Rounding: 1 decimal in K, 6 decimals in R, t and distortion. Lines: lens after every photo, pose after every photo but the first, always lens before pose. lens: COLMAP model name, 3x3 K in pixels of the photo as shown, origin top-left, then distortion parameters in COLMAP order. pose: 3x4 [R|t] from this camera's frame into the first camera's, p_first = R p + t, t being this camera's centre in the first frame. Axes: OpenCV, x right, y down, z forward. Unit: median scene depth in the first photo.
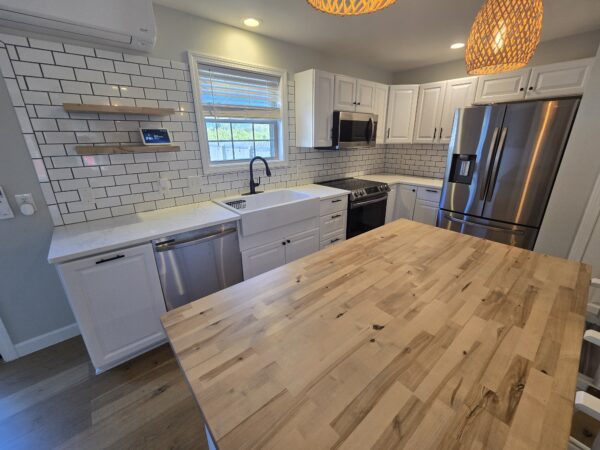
lens RADIAL K [[248.8, 0, 305.0], [0, 248.8, 220.7], [0, 0, 1]] dist [-0.001640, 0.000894]
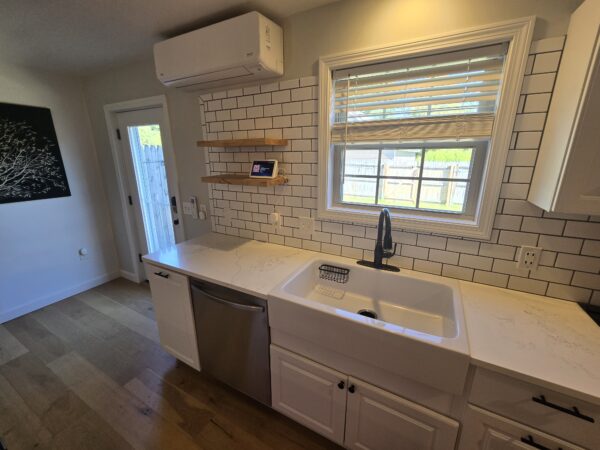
lens RADIAL K [[248.8, 0, 304.0], [0, 248.8, 221.5], [0, 0, 1]] dist [-0.001640, 0.000894]
pose [[0.361720, 0.247068, -0.898953, 0.224412], [-0.301469, 0.943438, 0.137989, -0.232130], [0.882199, 0.221093, 0.415744, 0.565522]]
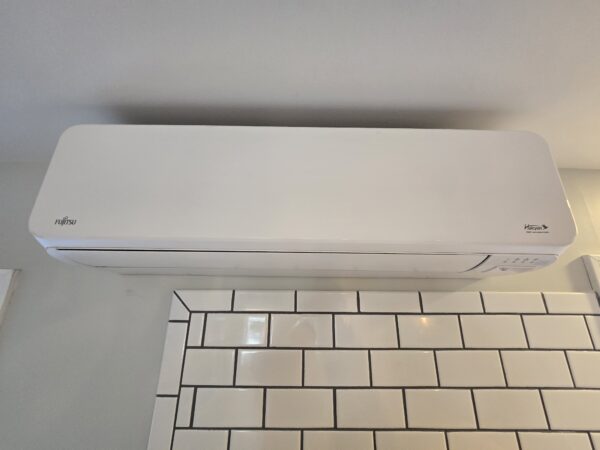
lens RADIAL K [[248.8, 0, 298.8], [0, 248.8, 221.5], [0, 0, 1]] dist [-0.001640, 0.000894]
pose [[0.759486, -0.185984, -0.623370, -0.409069], [-0.225056, 0.823965, -0.520030, -0.348983], [0.610353, 0.535249, 0.583933, 0.414896]]
